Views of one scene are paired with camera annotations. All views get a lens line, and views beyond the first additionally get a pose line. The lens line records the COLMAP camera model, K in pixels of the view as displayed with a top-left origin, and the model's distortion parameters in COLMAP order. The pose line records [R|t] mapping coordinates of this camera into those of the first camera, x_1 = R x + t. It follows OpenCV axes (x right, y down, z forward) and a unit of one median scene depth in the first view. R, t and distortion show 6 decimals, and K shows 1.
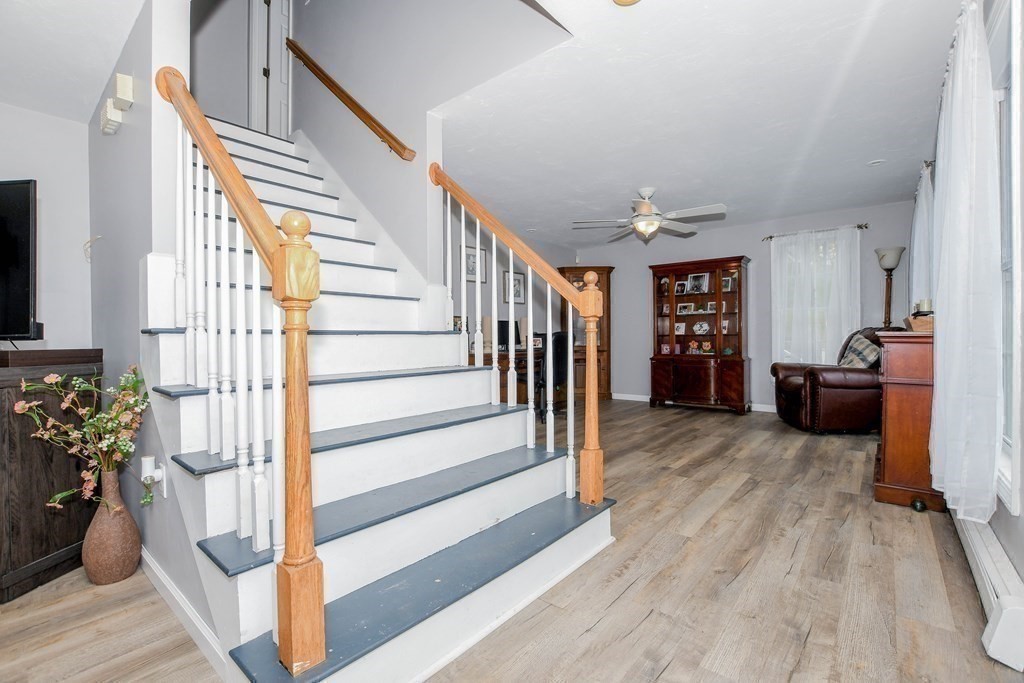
lens RADIAL K [[452.2, 0, 511.0], [0, 452.2, 343.2], [0, 0, 1]] dist [-0.028483, 0.003033]
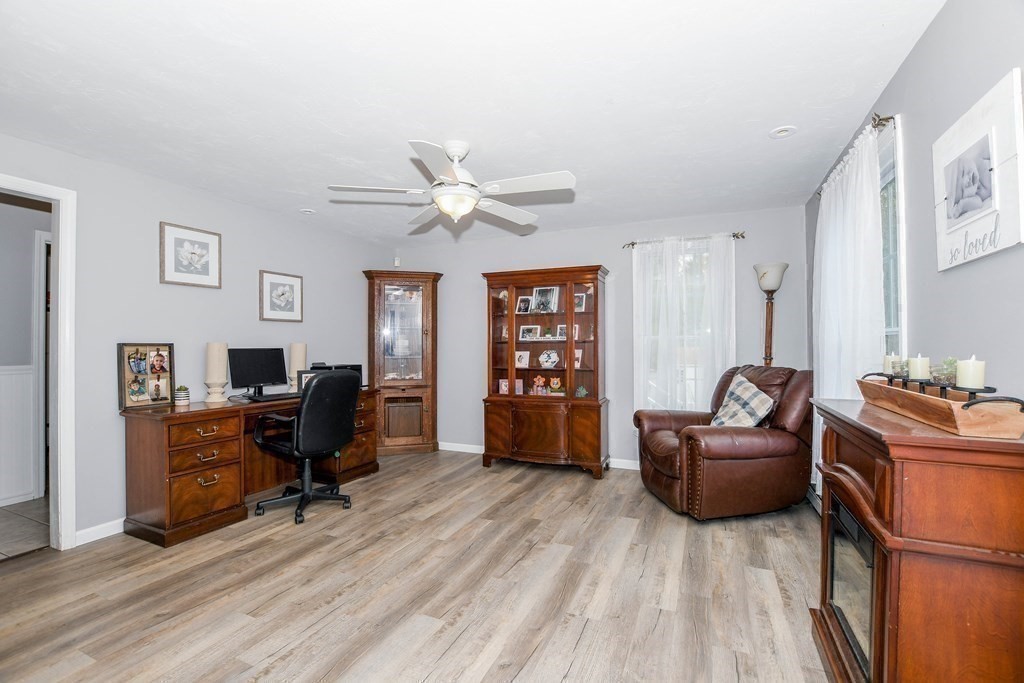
lens RADIAL K [[452.2, 0, 511.2], [0, 452.2, 346.0], [0, 0, 1]] dist [-0.028483, 0.003033]
pose [[0.959540, 0.007648, 0.281469, 0.163159], [-0.003631, 0.999884, -0.014790, -0.048475], [-0.281550, 0.013170, 0.959456, 0.318194]]
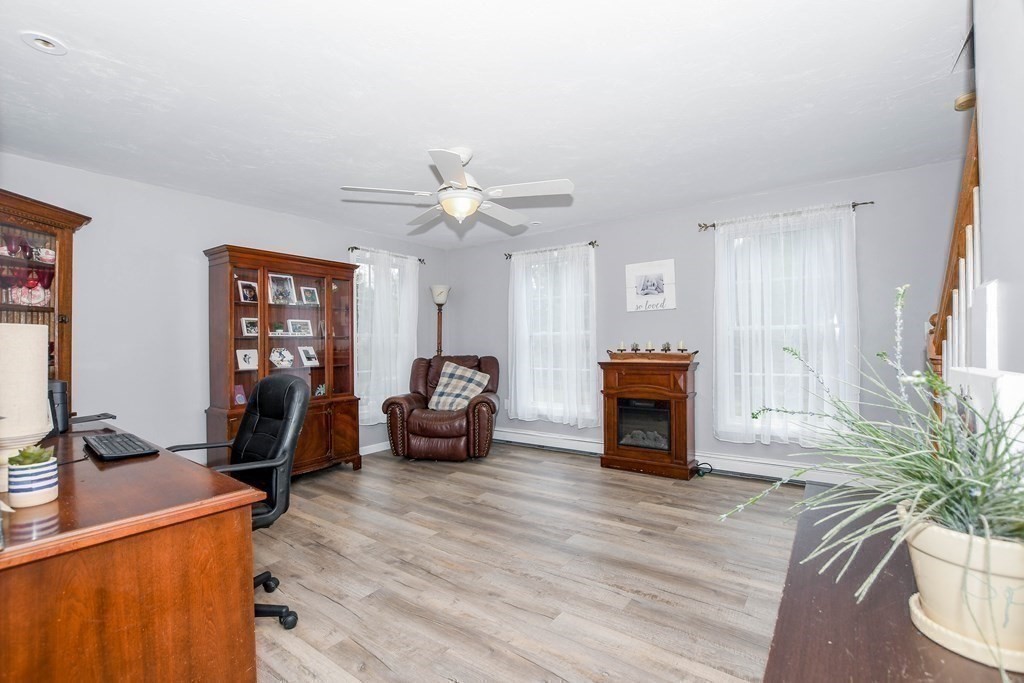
lens RADIAL K [[452.2, 0, 509.8], [0, 452.2, 342.6], [0, 0, 1]] dist [-0.028483, 0.003033]
pose [[-0.064582, 0.012488, 0.997834, -0.283687], [0.026853, 0.999581, -0.010772, -0.043591], [-0.997551, 0.026099, -0.064890, 0.779317]]
